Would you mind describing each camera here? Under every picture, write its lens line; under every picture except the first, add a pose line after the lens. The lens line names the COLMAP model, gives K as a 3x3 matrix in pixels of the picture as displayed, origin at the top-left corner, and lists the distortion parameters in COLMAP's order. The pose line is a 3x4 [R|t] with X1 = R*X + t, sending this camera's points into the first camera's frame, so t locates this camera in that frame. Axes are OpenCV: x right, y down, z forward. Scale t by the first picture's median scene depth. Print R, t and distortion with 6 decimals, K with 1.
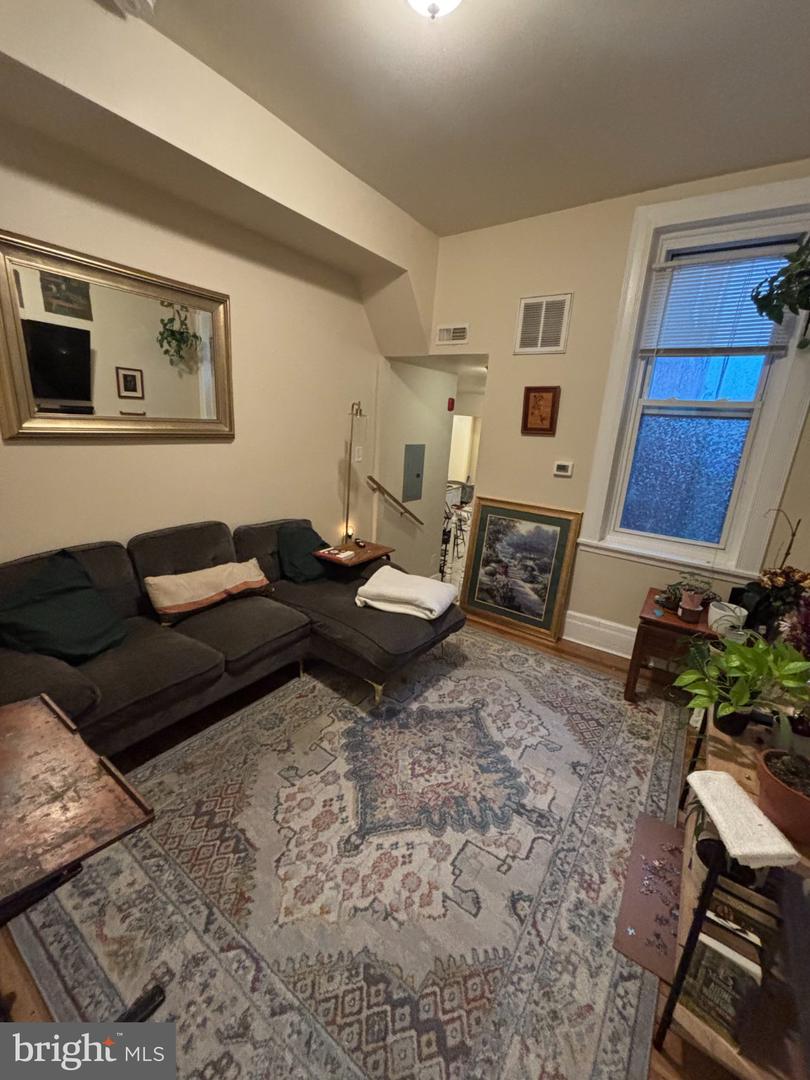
lens RADIAL K [[434.6, 0, 411.6], [0, 434.6, 541.1], [0, 0, 1]] dist [0.002027, -0.000851]
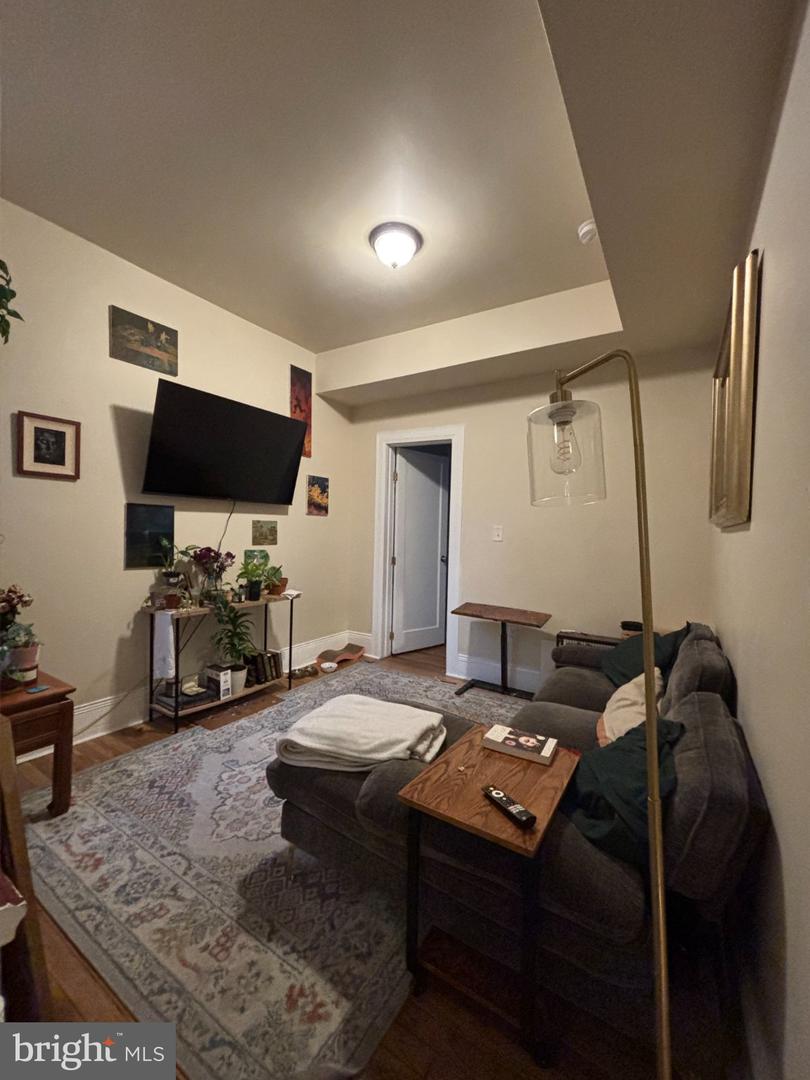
lens RADIAL K [[434.6, 0, 411.9], [0, 434.6, 544.3], [0, 0, 1]] dist [0.002027, -0.000851]
pose [[-0.994888, -0.086779, -0.051637, -0.018819], [-0.098309, 0.949203, 0.298913, -0.393750], [0.023074, 0.302462, -0.952882, 1.800123]]
